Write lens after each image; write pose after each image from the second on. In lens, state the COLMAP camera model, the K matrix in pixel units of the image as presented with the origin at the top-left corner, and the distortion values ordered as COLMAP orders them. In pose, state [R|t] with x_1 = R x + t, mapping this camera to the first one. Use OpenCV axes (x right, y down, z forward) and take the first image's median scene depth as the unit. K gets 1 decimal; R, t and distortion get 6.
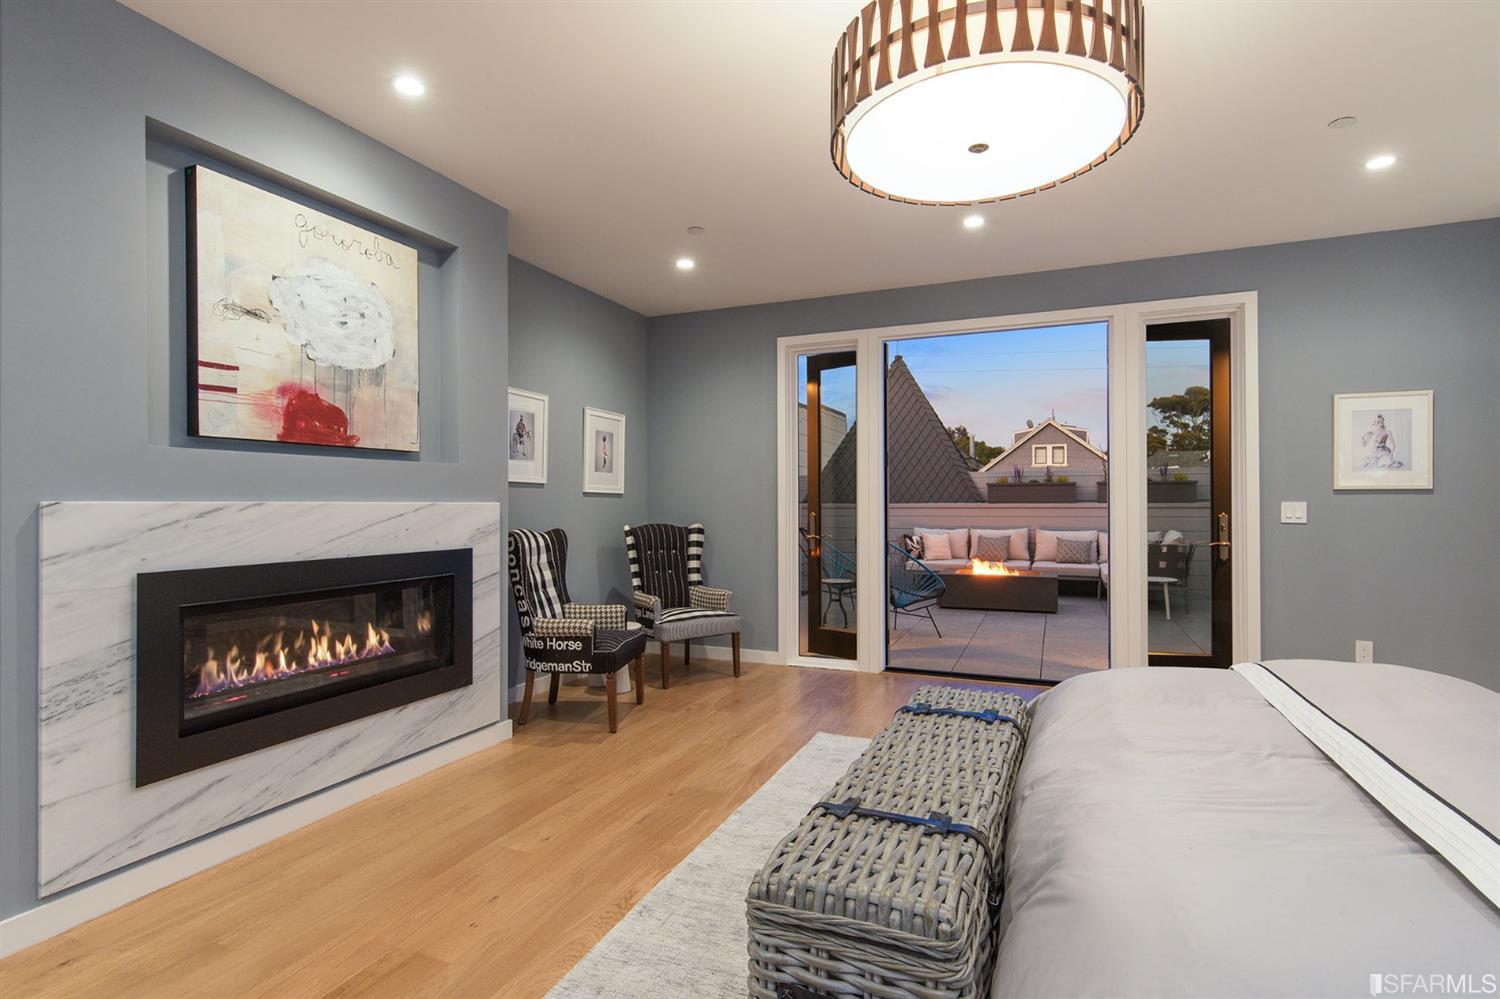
lens RADIAL K [[717.0, 0, 750.0], [0, 717.0, 499.5], [0, 0, 1]] dist [0.002696, -0.000143]
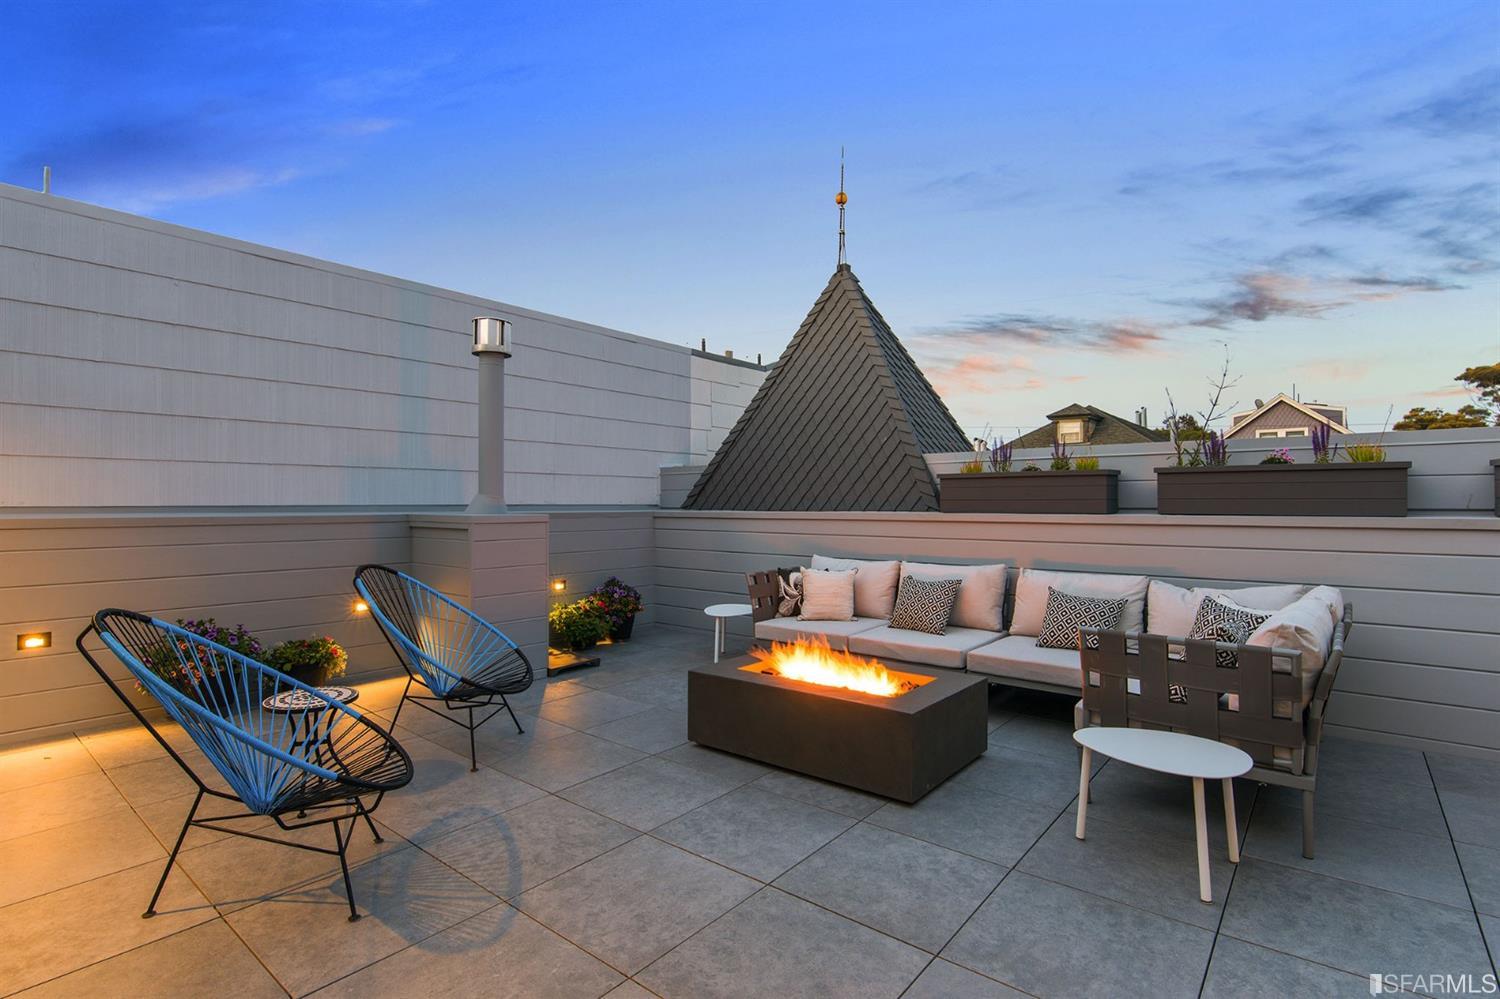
lens RADIAL K [[717.0, 0, 750.0], [0, 717.0, 499.5], [0, 0, 1]] dist [0.002696, -0.000143]
pose [[0.961198, 0.002421, -0.275847, 0.087558], [-0.002445, 0.999997, 0.000256, -0.001111], [0.275847, 0.000428, 0.961202, 0.118154]]
